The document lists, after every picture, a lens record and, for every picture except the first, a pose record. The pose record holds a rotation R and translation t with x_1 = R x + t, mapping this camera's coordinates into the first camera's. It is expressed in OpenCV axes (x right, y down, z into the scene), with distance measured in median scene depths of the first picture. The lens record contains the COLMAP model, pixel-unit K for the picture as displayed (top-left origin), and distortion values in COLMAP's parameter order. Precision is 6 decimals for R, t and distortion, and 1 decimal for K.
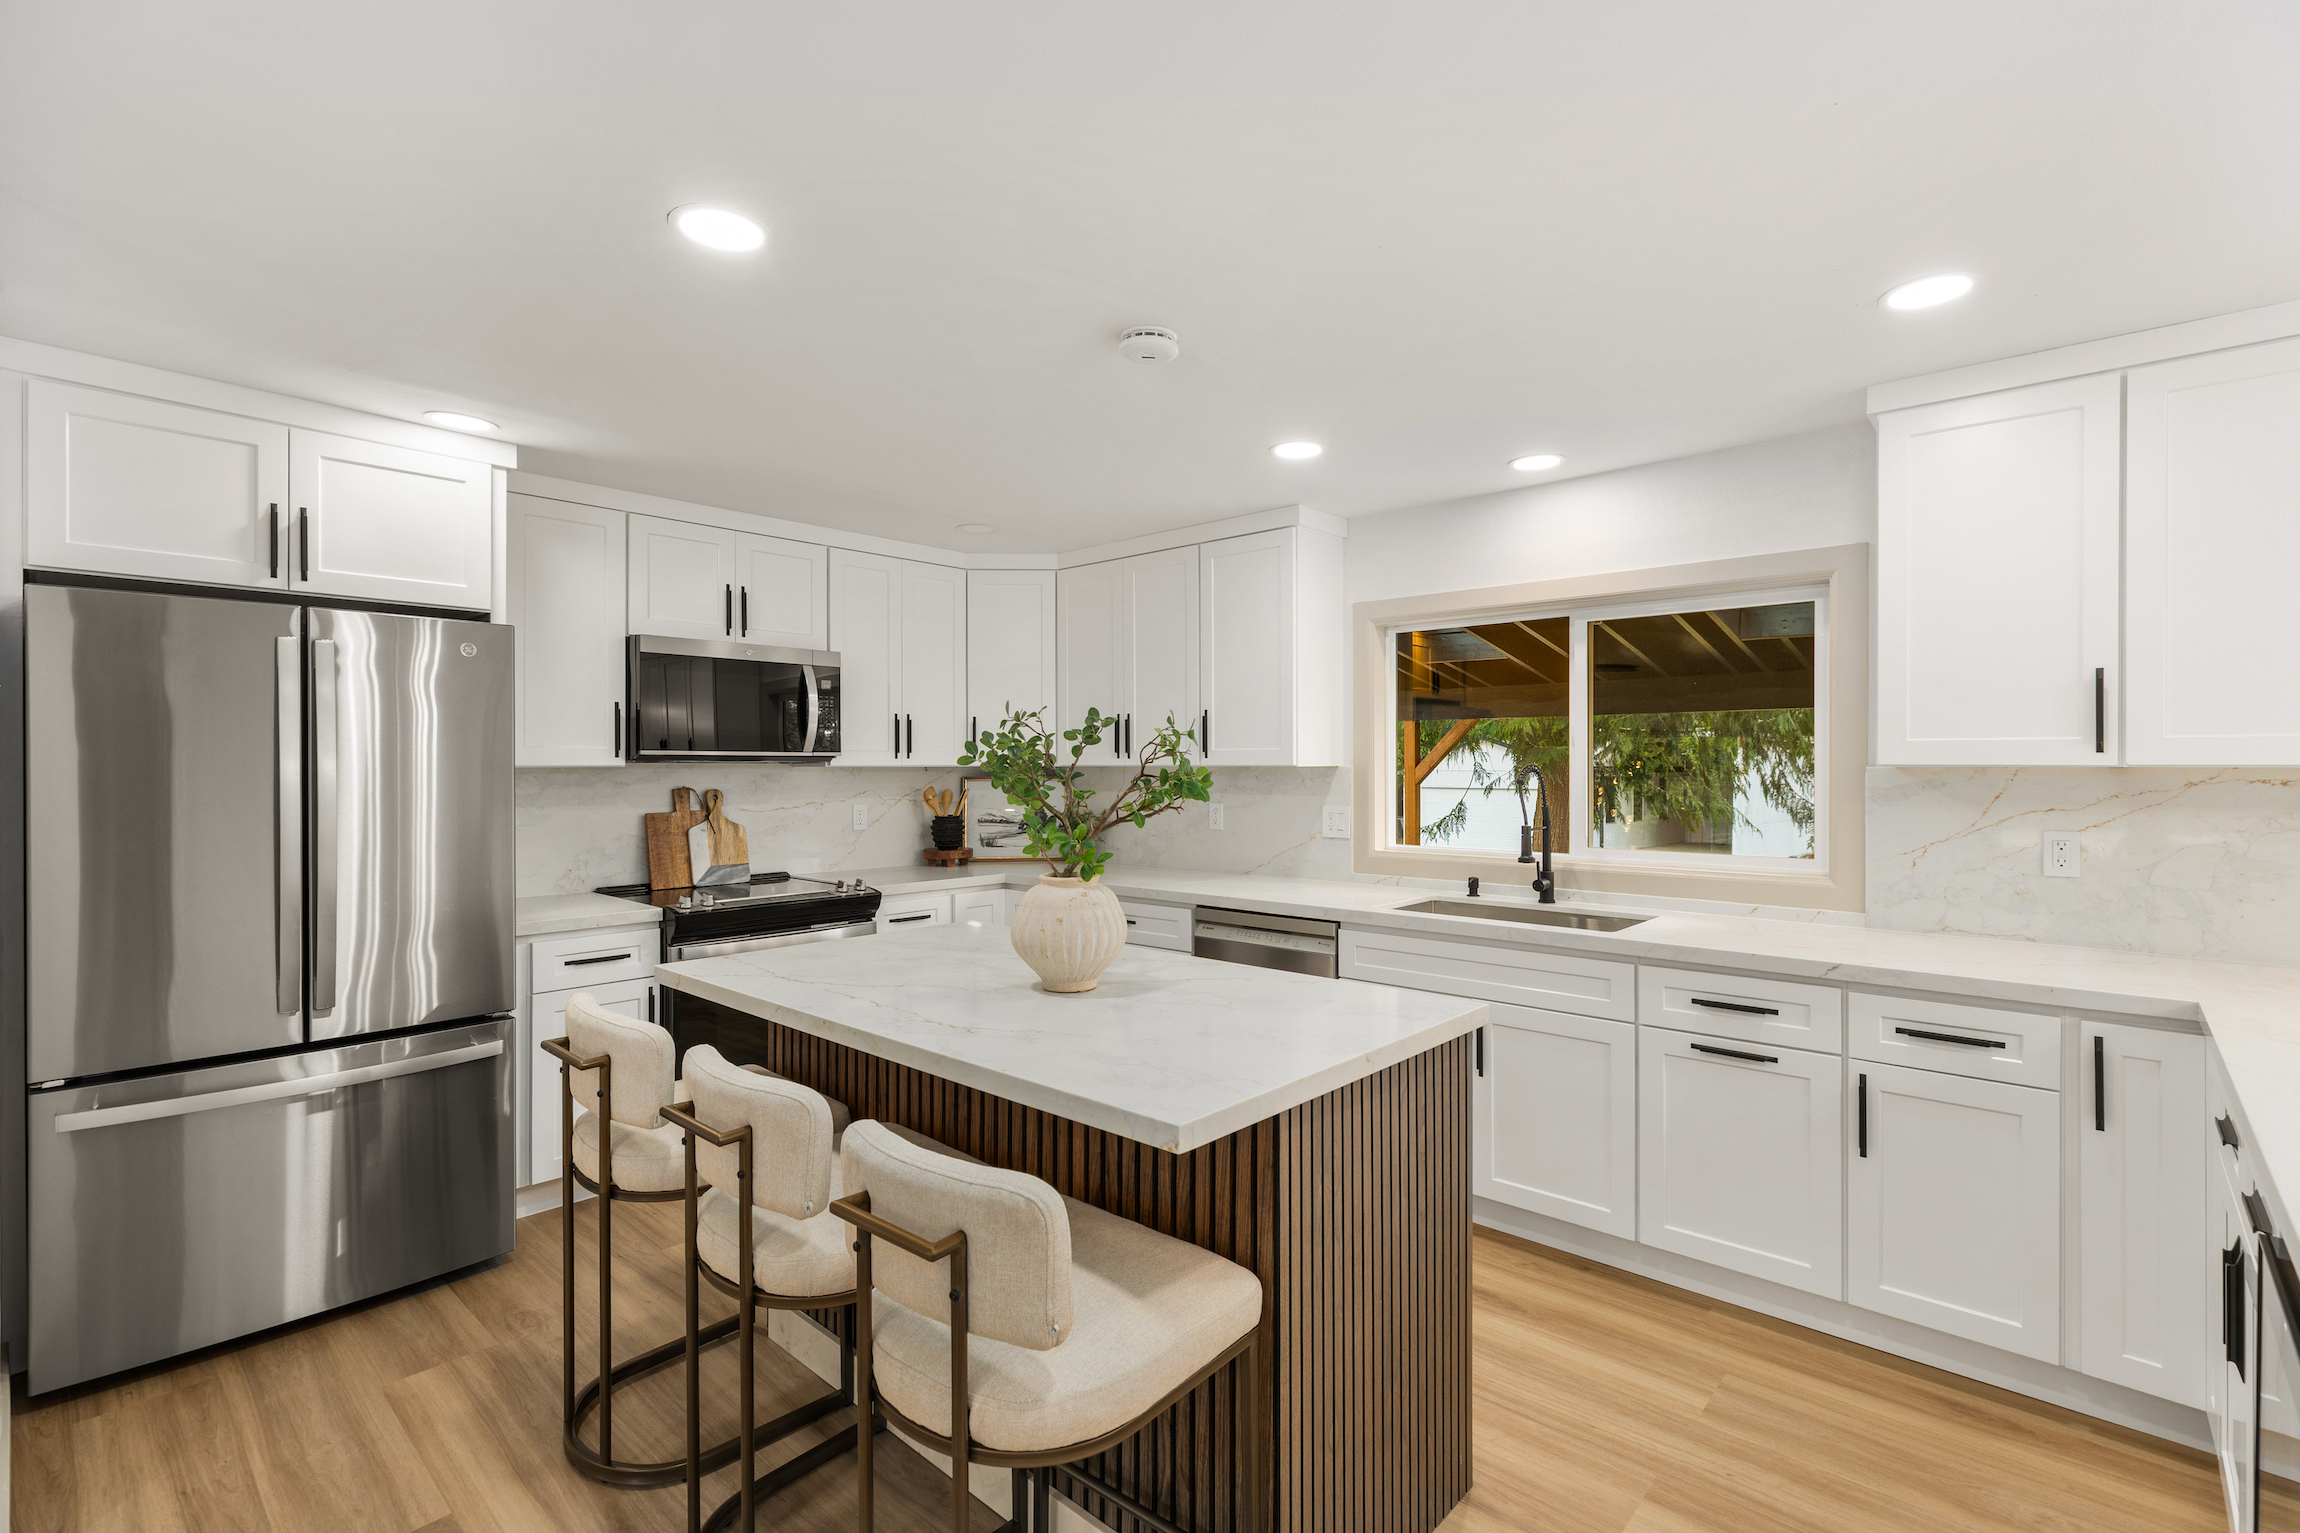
lens RADIAL K [[1037.2, 0, 1150.8], [0, 1037.2, 756.5], [0, 0, 1]] dist [0.007460, -0.001137]
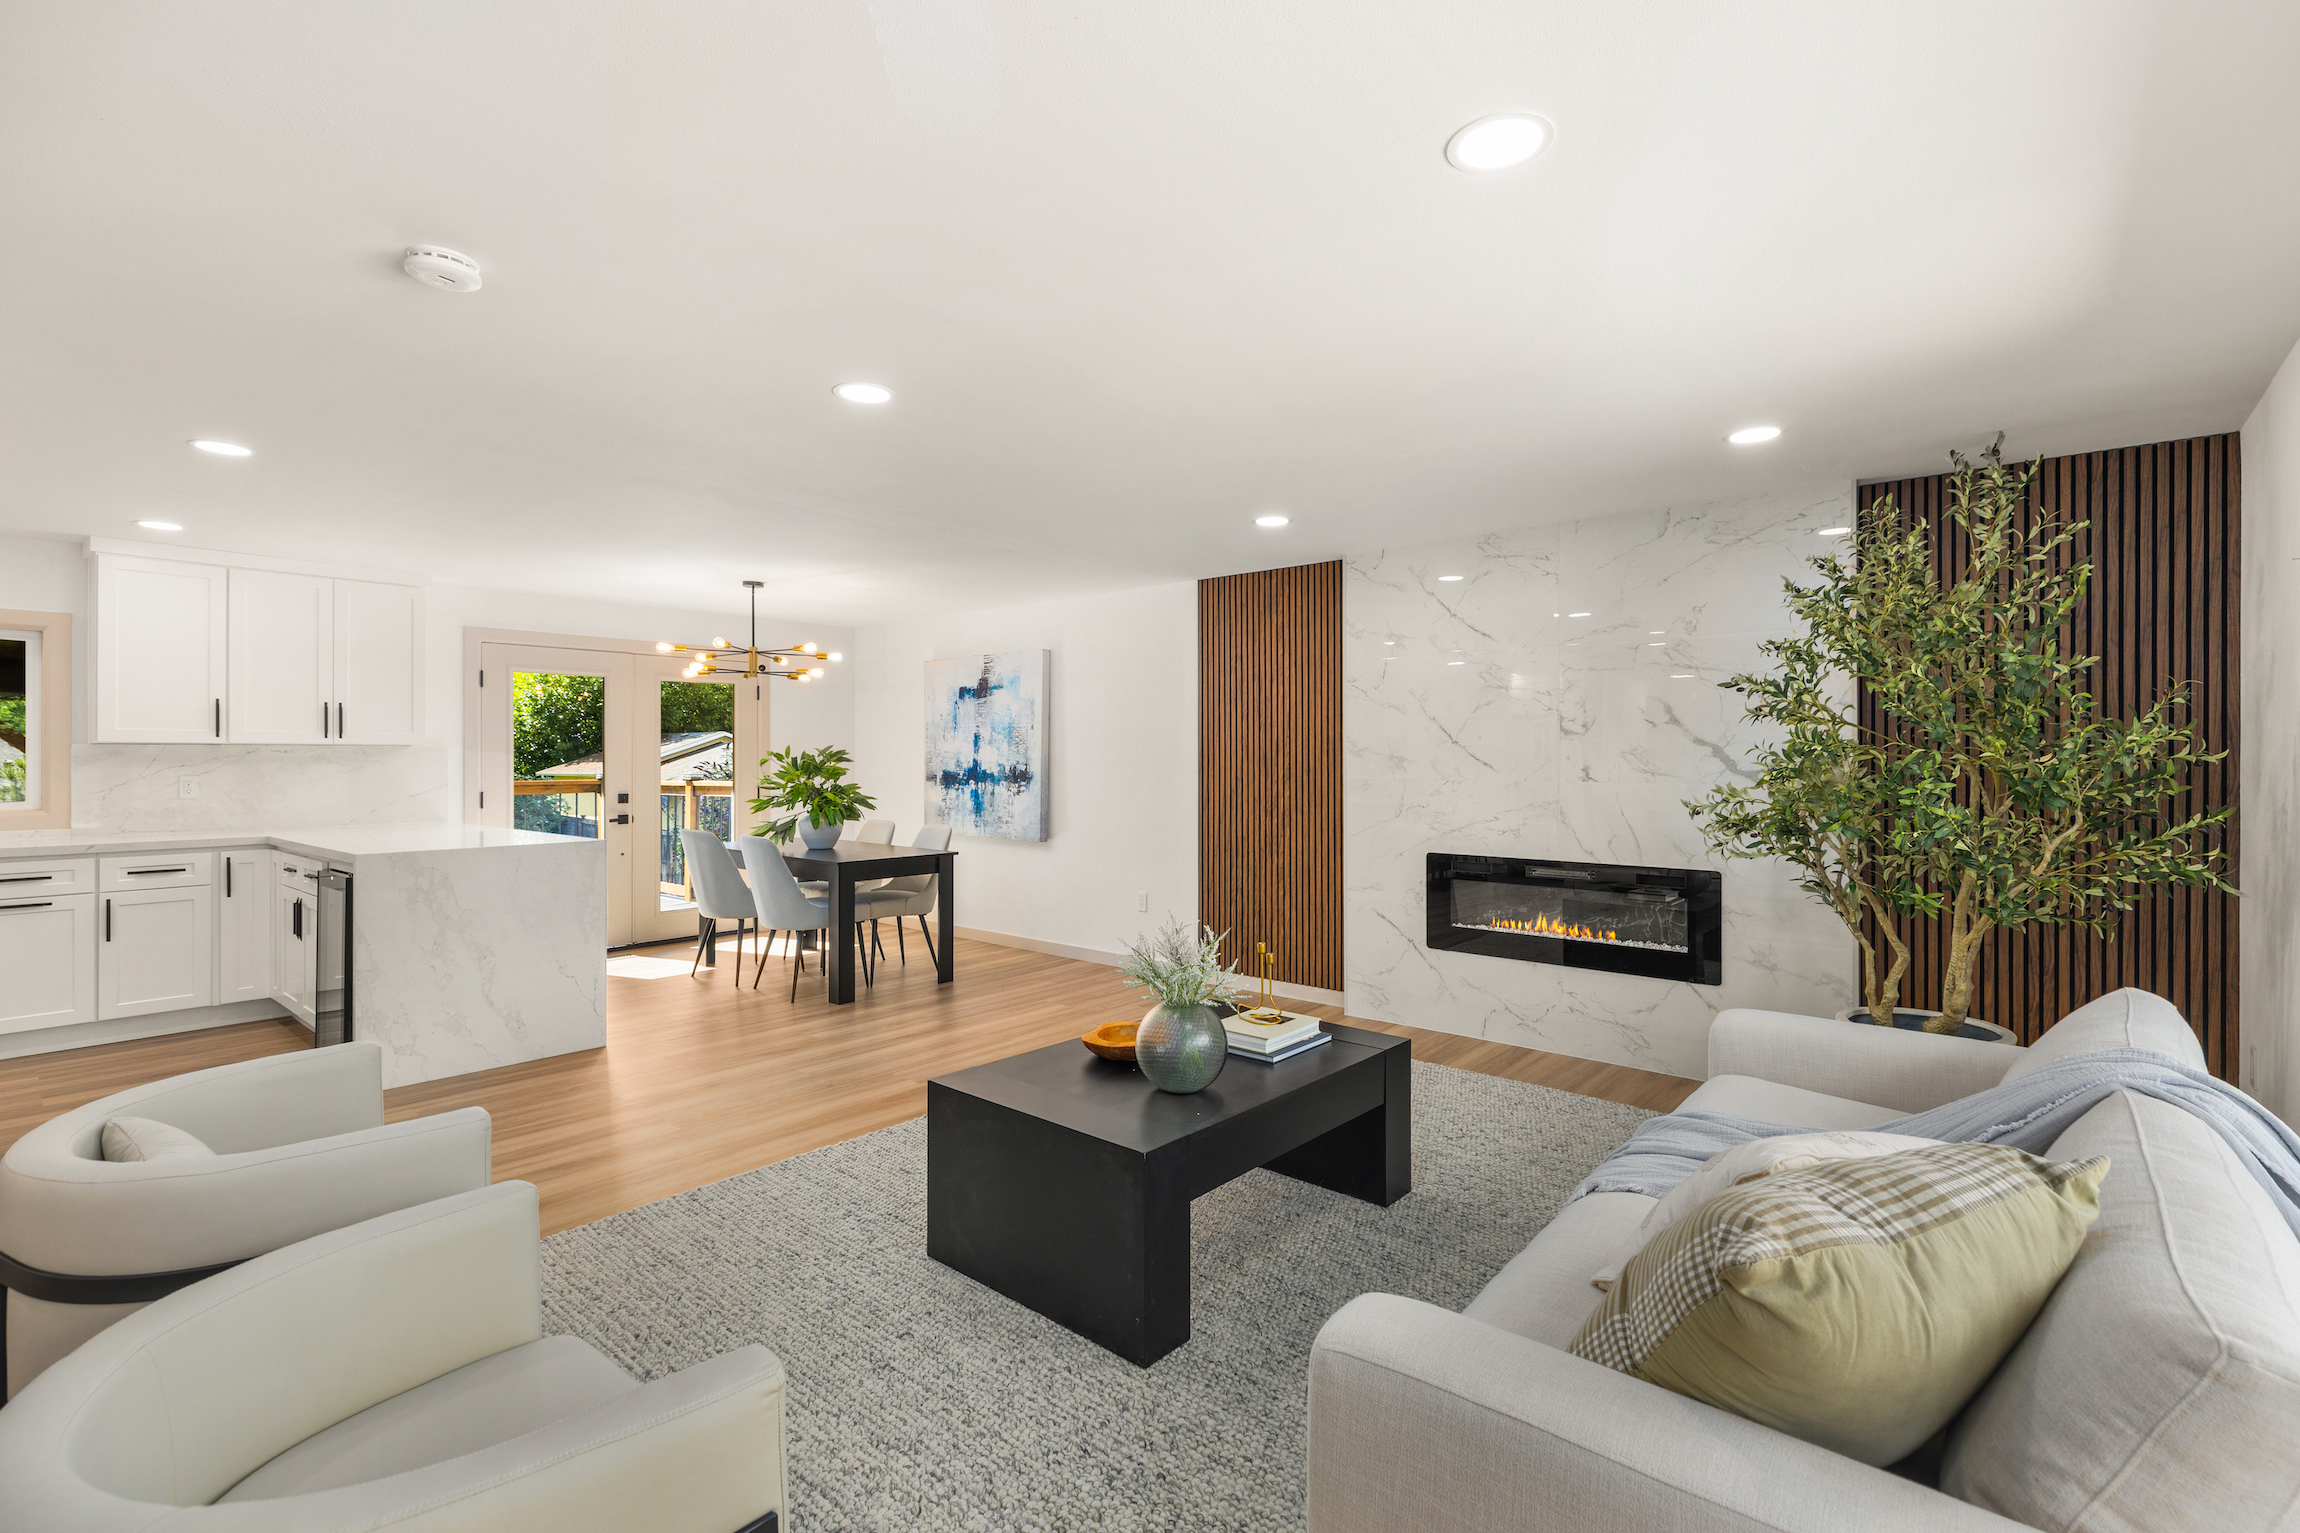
lens RADIAL K [[1037.2, 0, 1171.5], [0, 1037.2, 750.5], [0, 0, 1]] dist [0.007460, -0.001137]
pose [[-0.035556, 0.009224, 0.999325, -0.846715], [-0.003822, 0.999949, -0.009366, 0.022578], [-0.999360, -0.004153, -0.035519, -0.582067]]
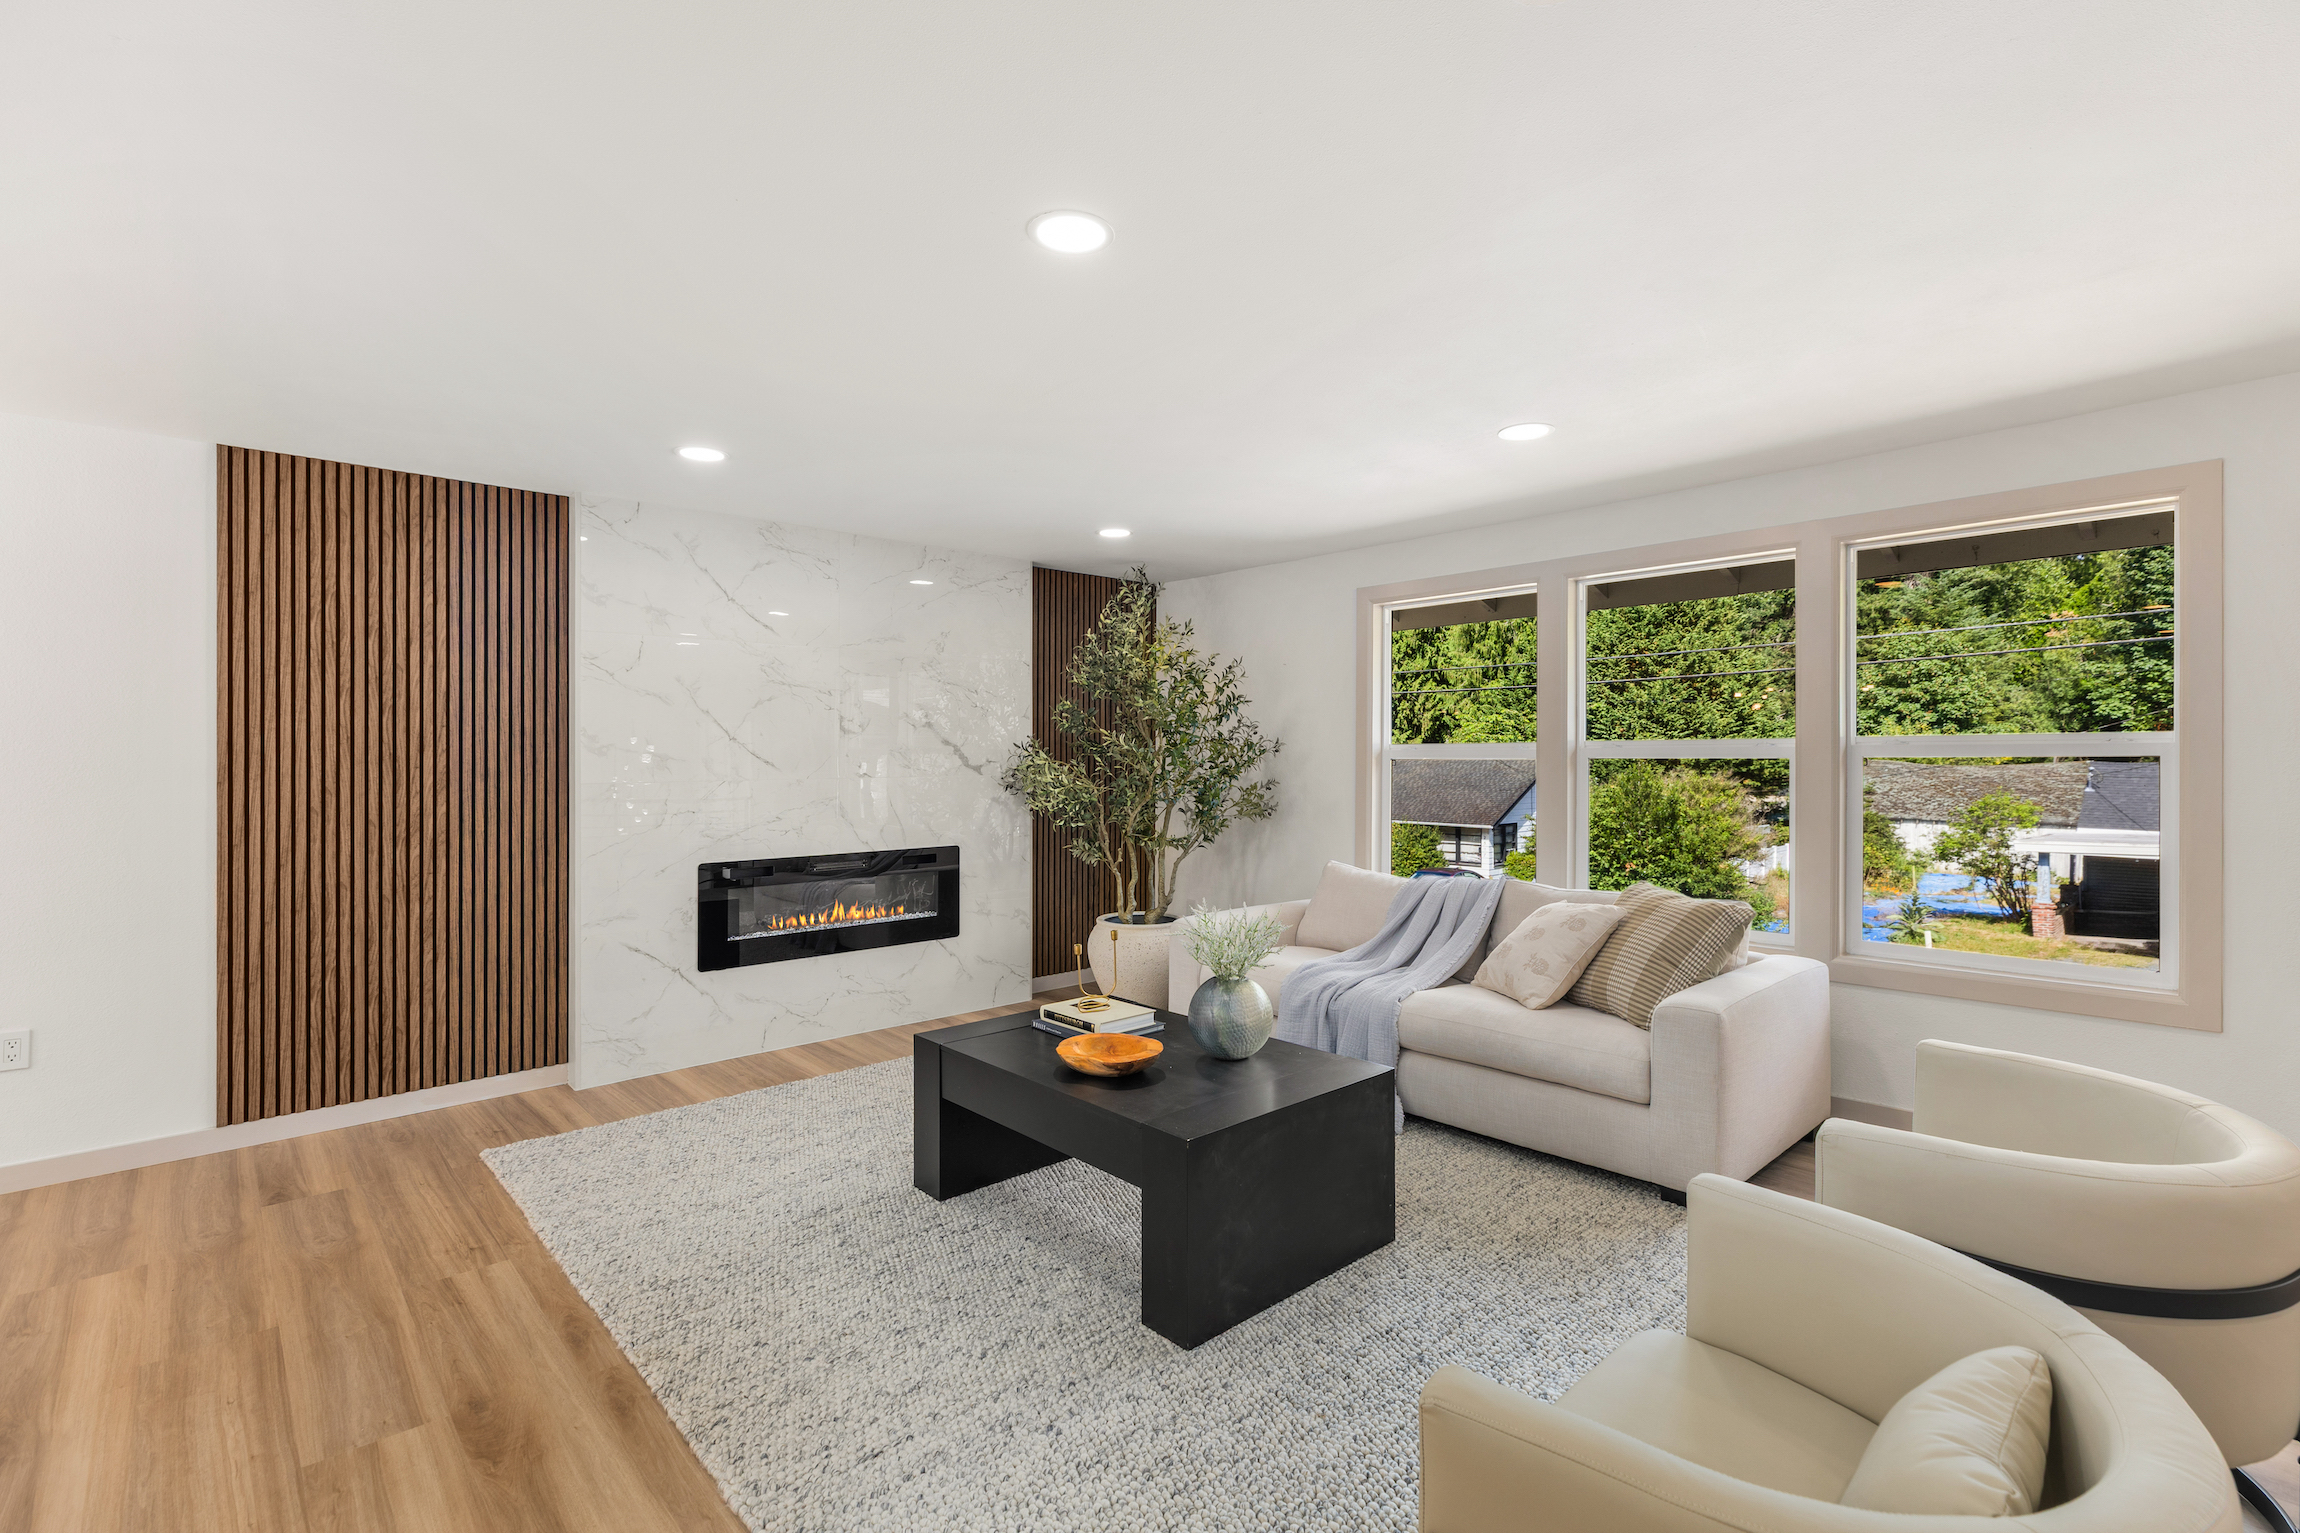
lens RADIAL K [[1037.2, 0, 1167.9], [0, 1037.2, 743.3], [0, 0, 1]] dist [0.007460, -0.001137]
pose [[-0.996407, 0.007640, 0.084343, -0.162488], [0.006323, 0.999854, -0.015875, 0.025847], [-0.084452, -0.015285, -0.996310, 0.159643]]
